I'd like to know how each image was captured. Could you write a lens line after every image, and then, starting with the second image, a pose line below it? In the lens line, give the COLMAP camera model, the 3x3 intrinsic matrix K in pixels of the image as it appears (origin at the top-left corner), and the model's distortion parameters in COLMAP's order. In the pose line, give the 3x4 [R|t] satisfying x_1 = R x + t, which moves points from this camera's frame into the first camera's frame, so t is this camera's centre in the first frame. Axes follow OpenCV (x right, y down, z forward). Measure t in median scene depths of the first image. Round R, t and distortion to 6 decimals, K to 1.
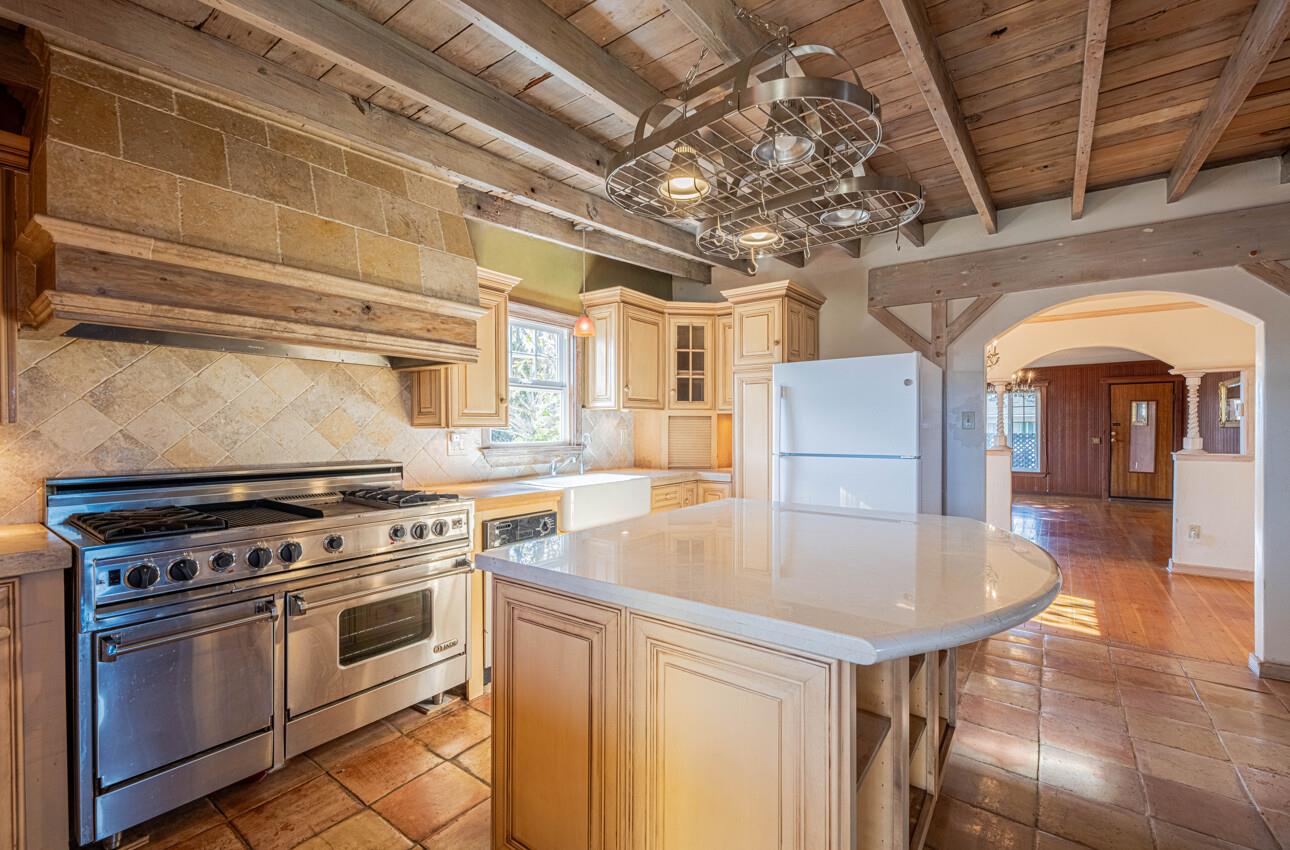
lens RADIAL K [[546.5, 0, 647.2], [0, 546.5, 435.4], [0, 0, 1]] dist [0.001586, 0.000166]
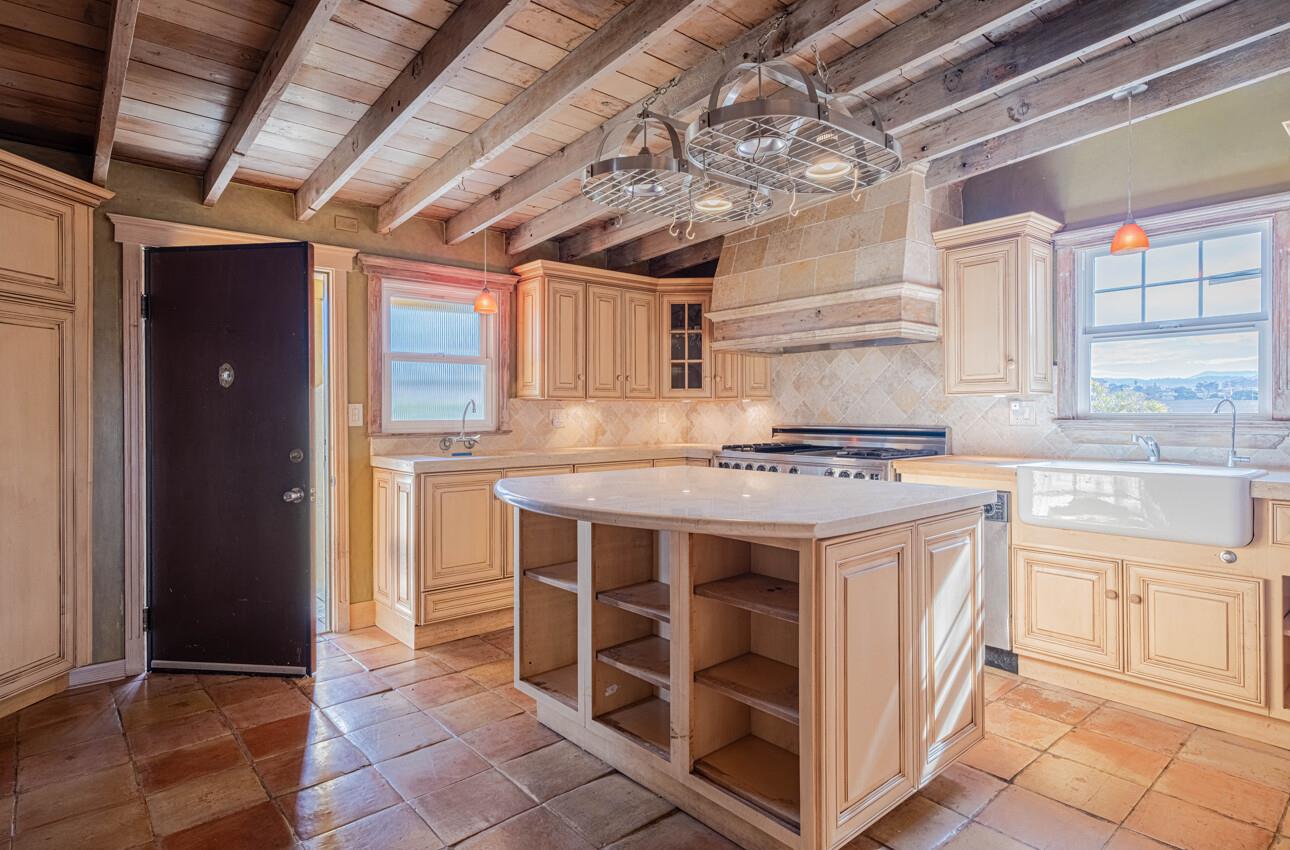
lens RADIAL K [[675.7, 0, 643.0], [0, 675.7, 418.8], [0, 0, 1]] dist [0.002523, 0.000524]
pose [[-0.221126, 0.009313, -0.975201, 1.103104], [-0.011210, 0.999864, 0.012090, 0.023458], [0.975181, 0.013605, -0.220992, 0.800072]]
